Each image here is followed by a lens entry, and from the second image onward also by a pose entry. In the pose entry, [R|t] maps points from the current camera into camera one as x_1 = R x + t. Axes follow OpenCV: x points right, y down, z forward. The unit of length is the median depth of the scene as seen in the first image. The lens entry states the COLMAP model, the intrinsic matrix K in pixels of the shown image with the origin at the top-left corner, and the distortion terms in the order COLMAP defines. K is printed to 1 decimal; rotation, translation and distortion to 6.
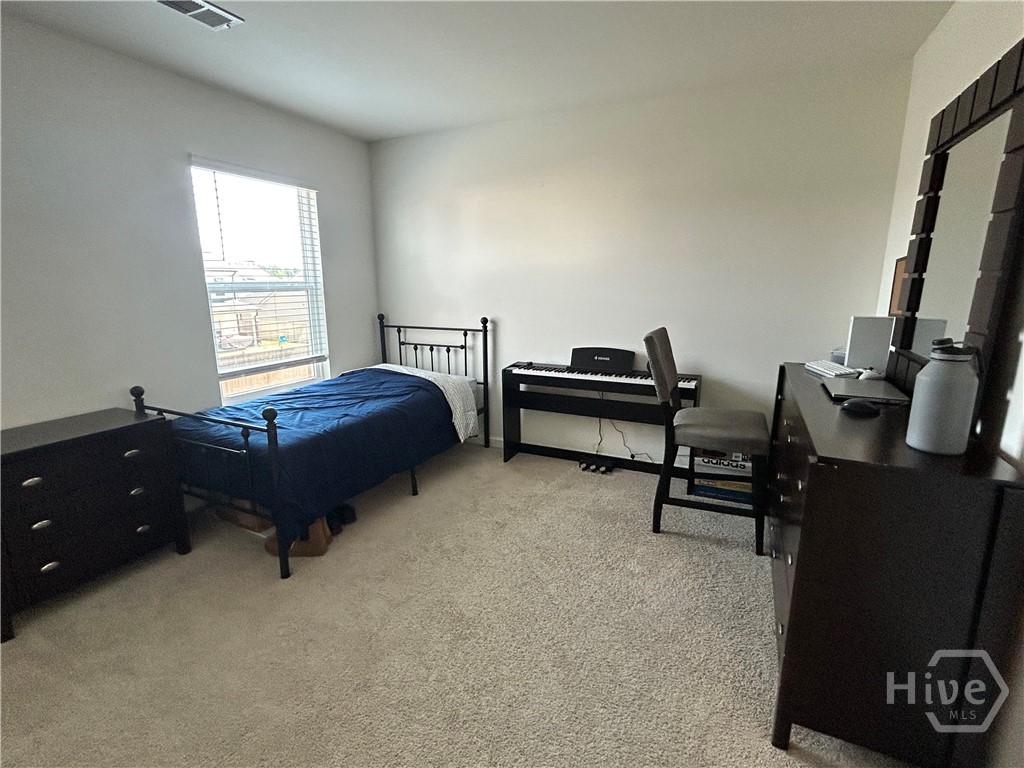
lens RADIAL K [[480.0, 0, 512.0], [0, 480.0, 384.0], [0, 0, 1]] dist [-0.000157, -0.001286]
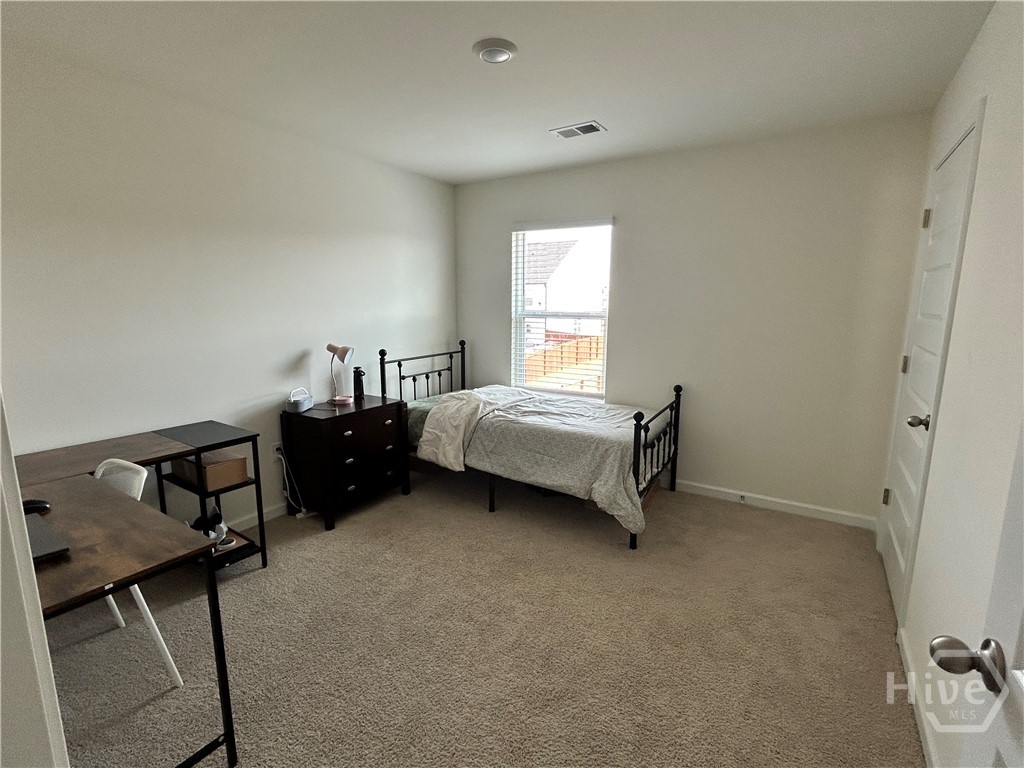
lens RADIAL K [[480.0, 0, 512.0], [0, 480.0, 384.0], [0, 0, 1]] dist [-0.000157, -0.001286]
pose [[0.114653, -0.156659, 0.980975, -1.238387], [0.230629, 0.964704, 0.127106, -0.156364], [-0.966263, 0.211668, 0.146737, 0.718727]]
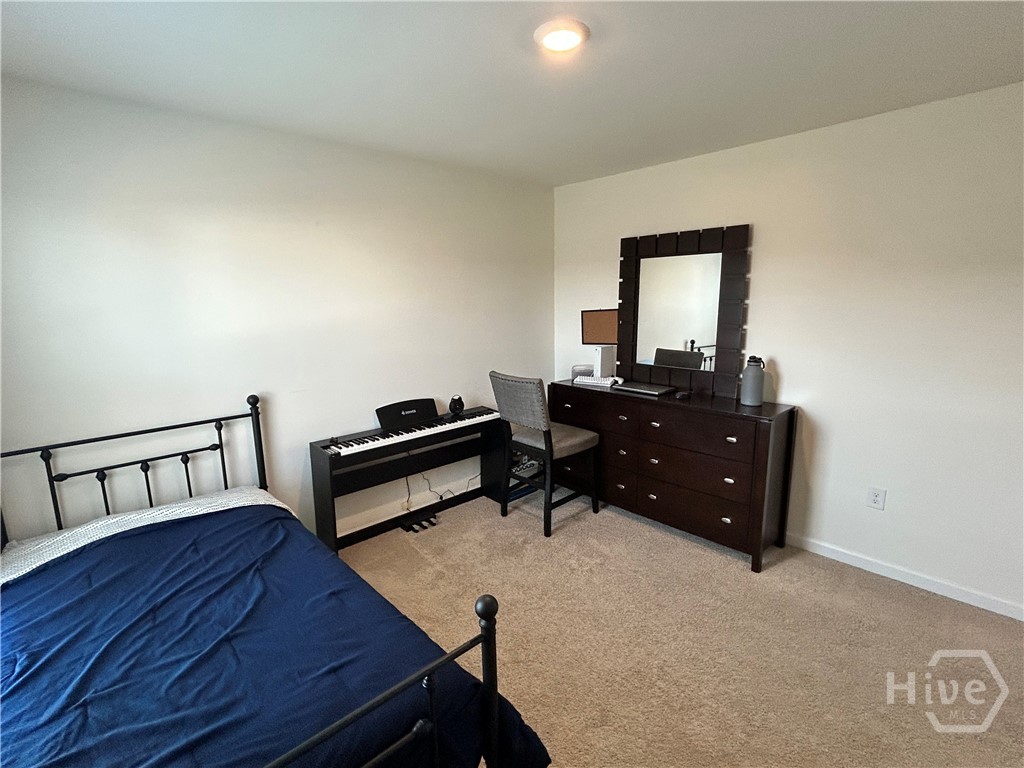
lens RADIAL K [[480.0, 0, 512.0], [0, 480.0, 384.0], [0, 0, 1]] dist [-0.000157, -0.001286]
pose [[0.363906, -0.167802, 0.916196, -0.548638], [0.210146, 0.973068, 0.094750, -0.140600], [-0.907420, 0.158055, 0.389368, 0.387355]]
